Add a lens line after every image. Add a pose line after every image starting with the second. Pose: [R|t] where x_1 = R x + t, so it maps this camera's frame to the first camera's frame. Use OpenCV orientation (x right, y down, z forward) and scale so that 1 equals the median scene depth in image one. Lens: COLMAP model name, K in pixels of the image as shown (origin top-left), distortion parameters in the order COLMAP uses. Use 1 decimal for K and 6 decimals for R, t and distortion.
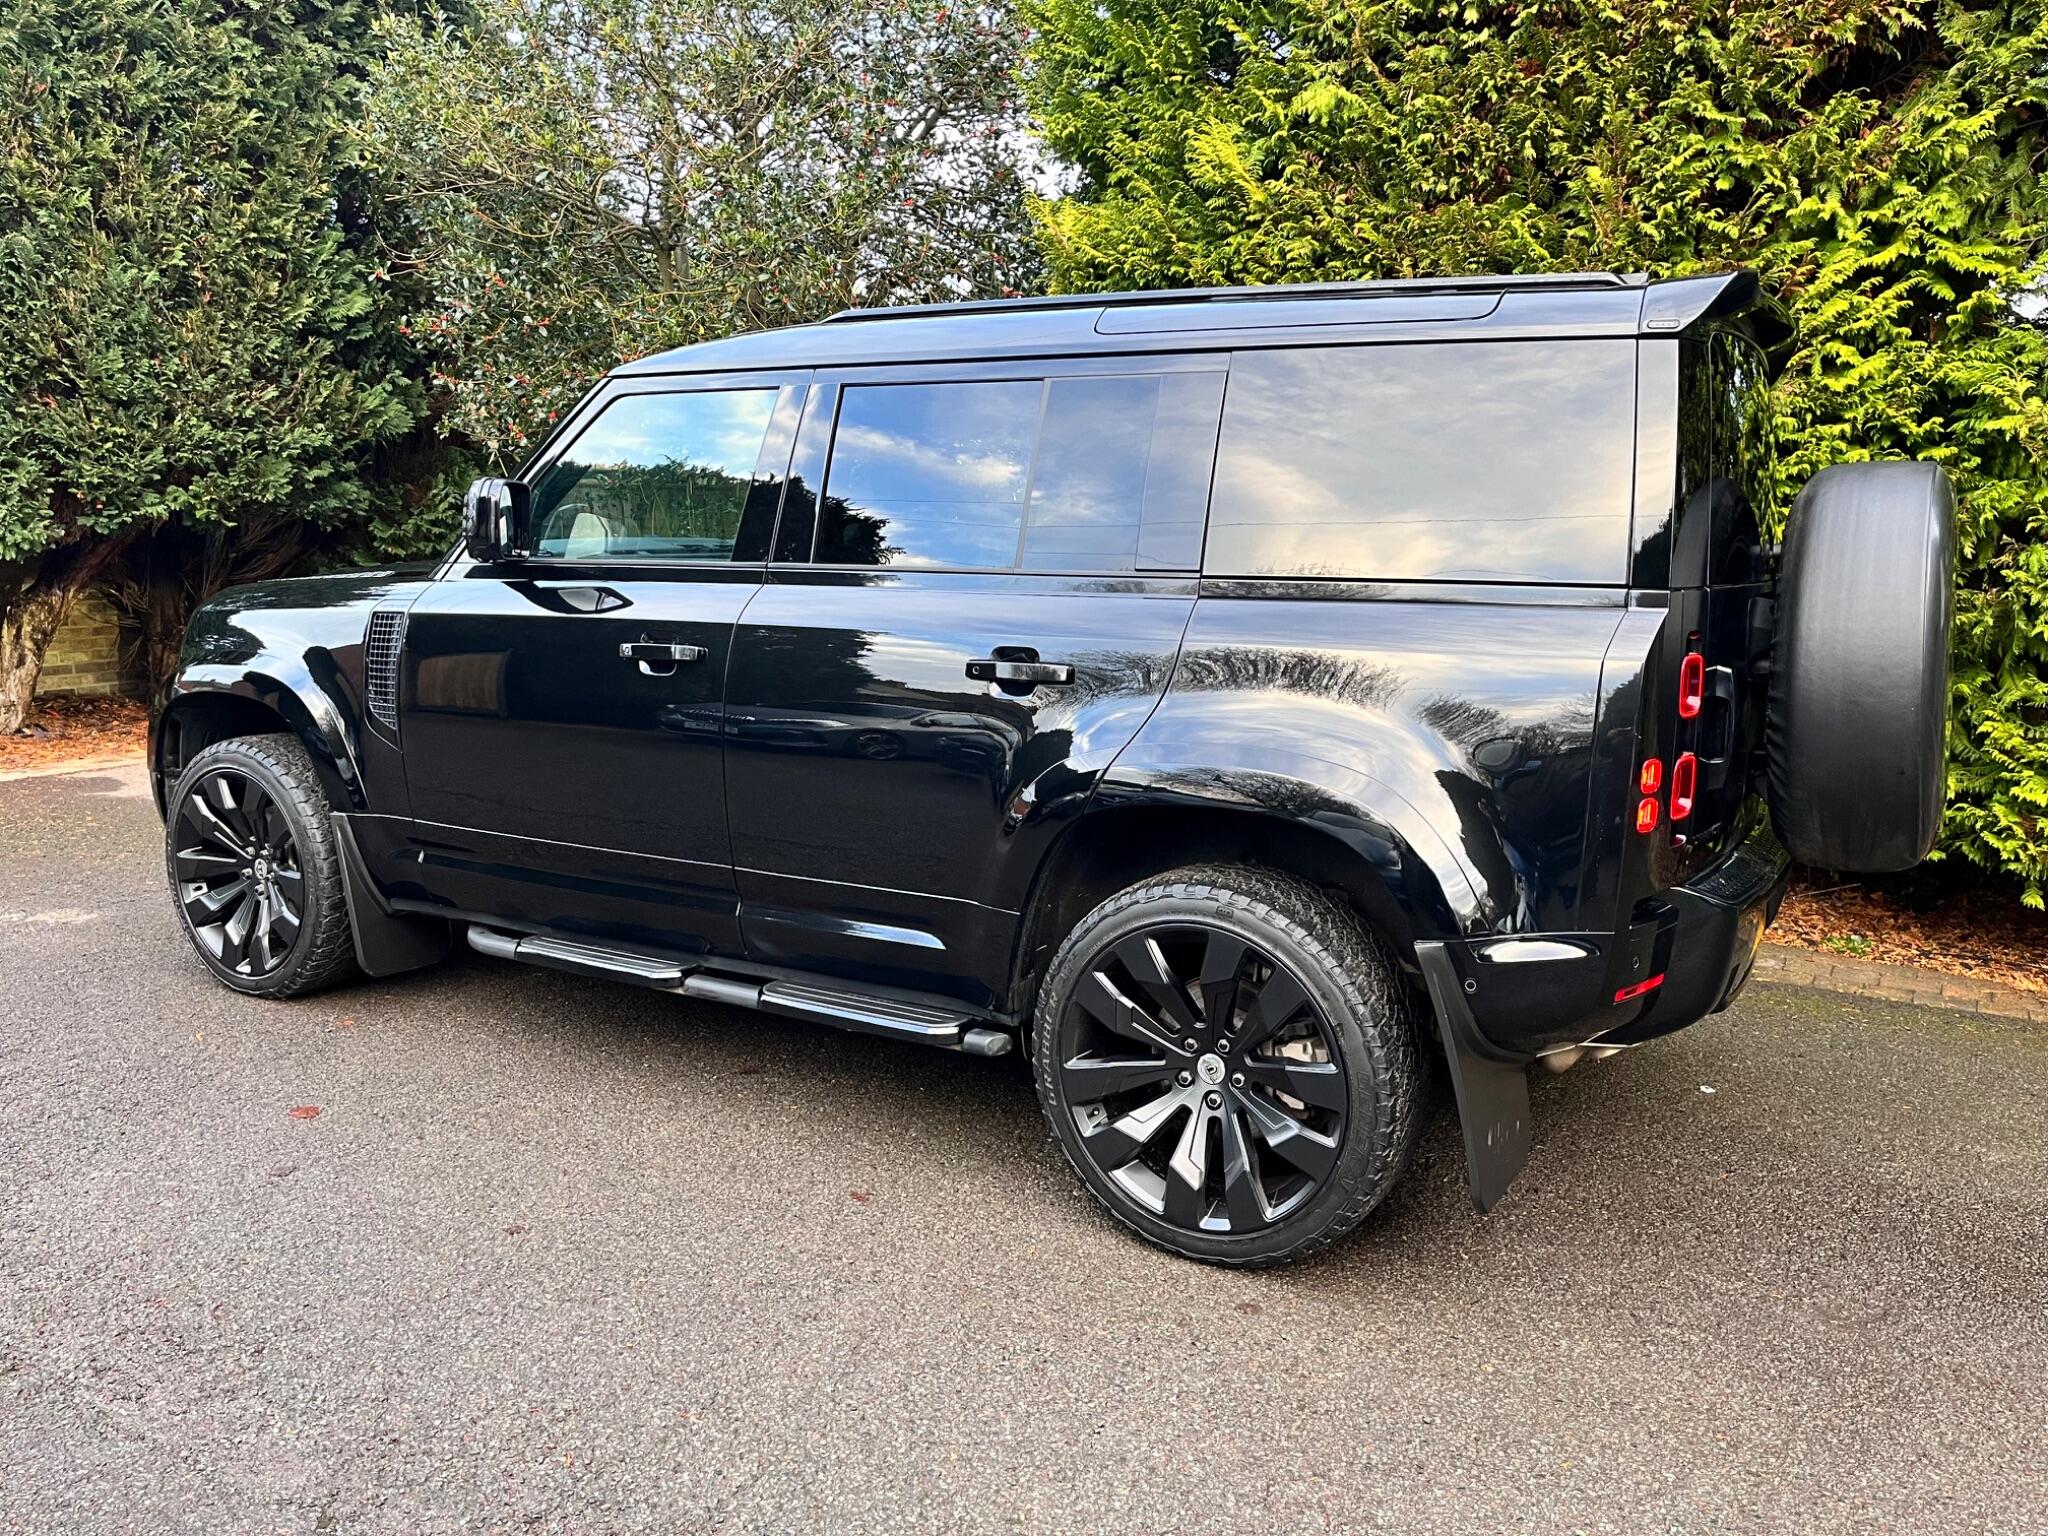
lens RADIAL K [[1566.7, 0, 1043.0], [0, 1566.7, 751.5], [0, 0, 1]] dist [0.082803, -0.124545]
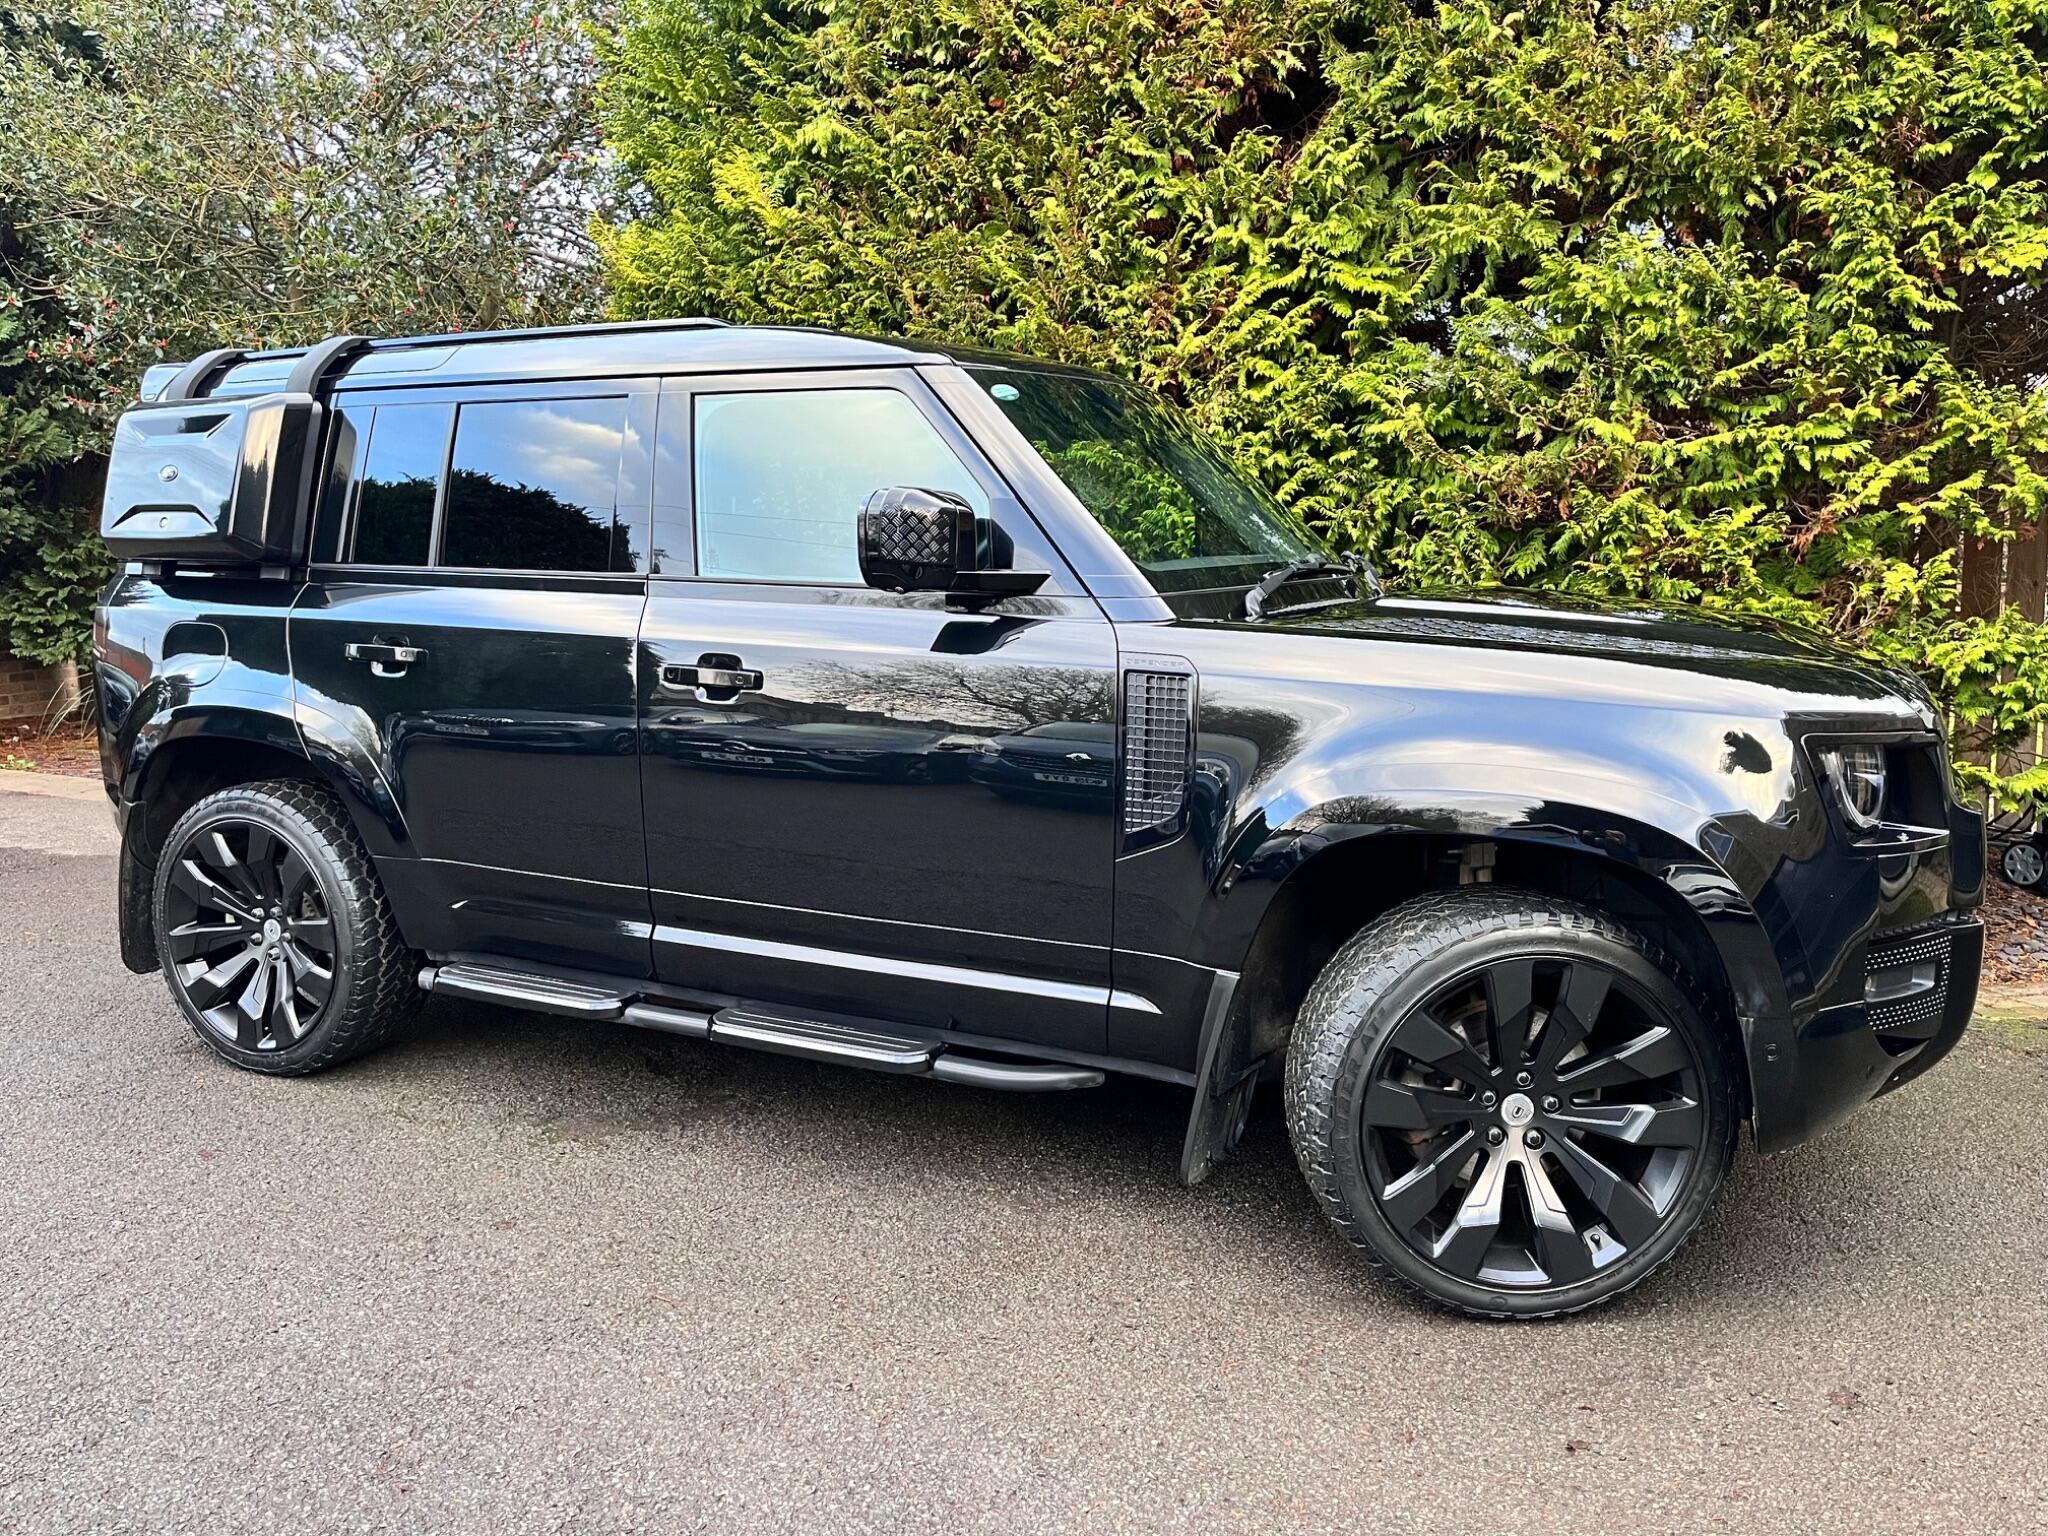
lens RADIAL K [[1566.7, 0, 1041.9], [0, 1566.7, 756.7], [0, 0, 1]] dist [0.082803, -0.124545]
pose [[0.996509, -0.028190, 0.078579, 0.234768], [0.028767, 0.999567, -0.006216, 0.022005], [-0.078370, 0.008455, 0.996888, -0.077592]]
